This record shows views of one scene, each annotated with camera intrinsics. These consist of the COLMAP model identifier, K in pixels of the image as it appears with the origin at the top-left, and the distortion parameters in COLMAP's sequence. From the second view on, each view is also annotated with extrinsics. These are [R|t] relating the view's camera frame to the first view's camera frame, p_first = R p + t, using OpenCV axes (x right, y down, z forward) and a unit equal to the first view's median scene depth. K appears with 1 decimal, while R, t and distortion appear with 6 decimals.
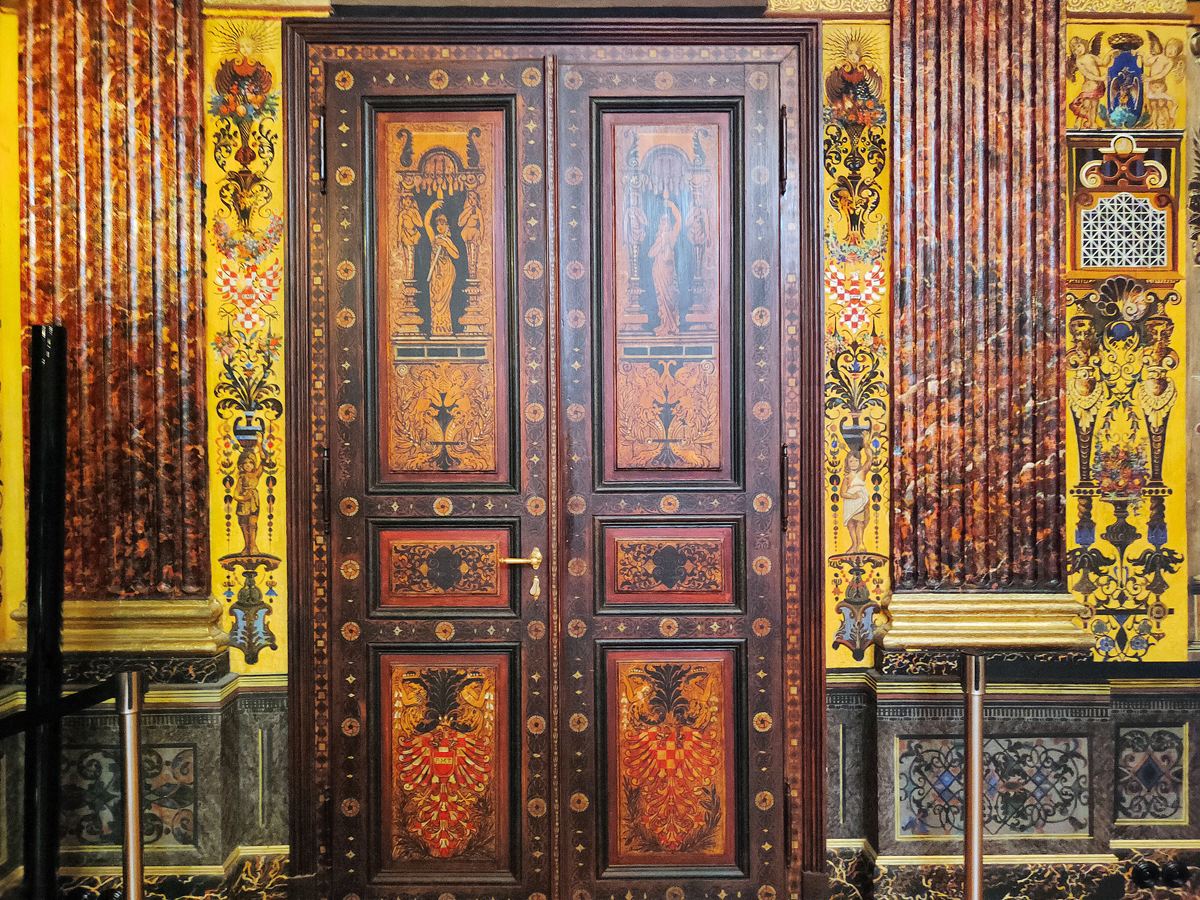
lens RADIAL K [[847.5, 0, 600.4], [0, 847.5, 453.2], [0, 0, 1]] dist [0.018684, -0.009460]
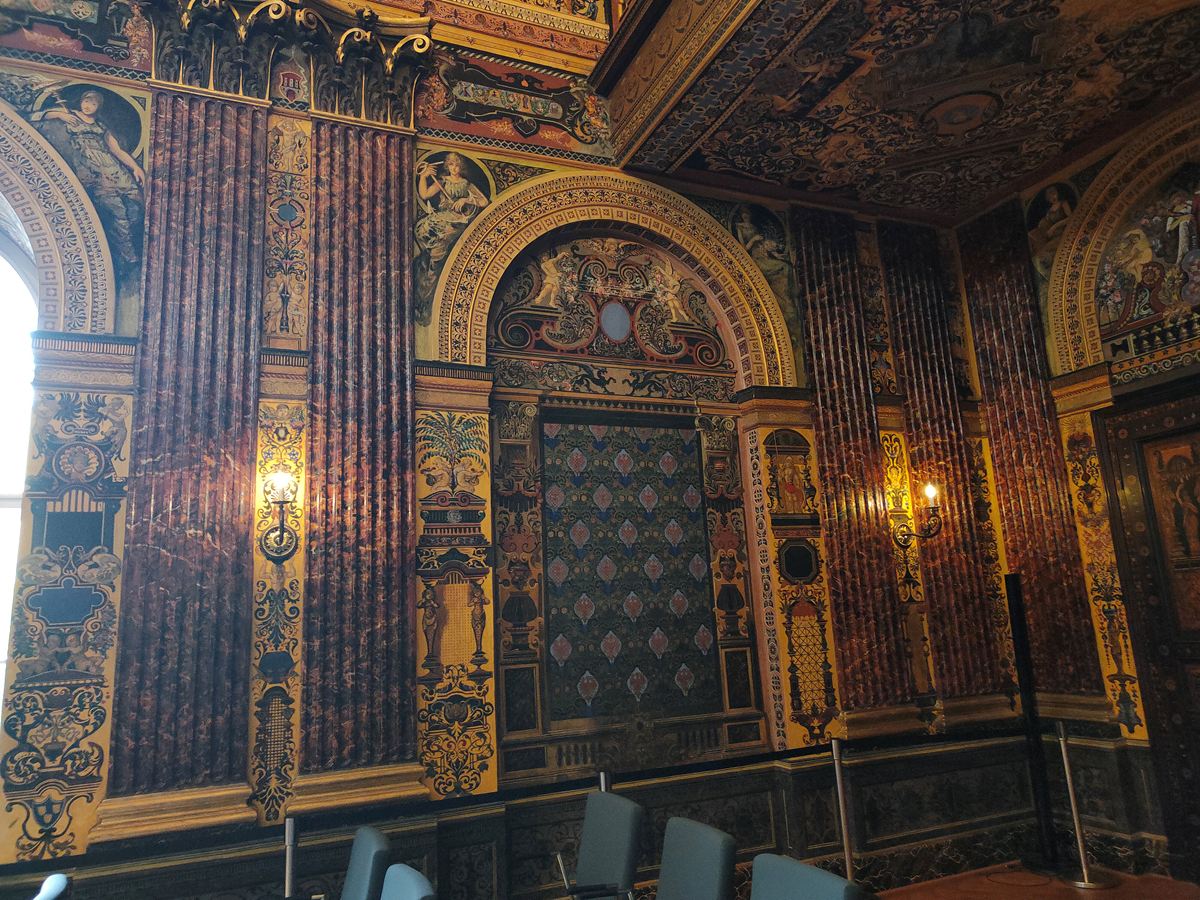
lens RADIAL K [[831.6, 0, 602.2], [0, 831.6, 451.8], [0, 0, 1]] dist [-0.005763, -0.001884]
pose [[0.385610, -0.202290, -0.900213, 0.968481], [0.044004, 0.978591, -0.201054, -0.054306], [0.921612, 0.037916, 0.386256, -0.880086]]
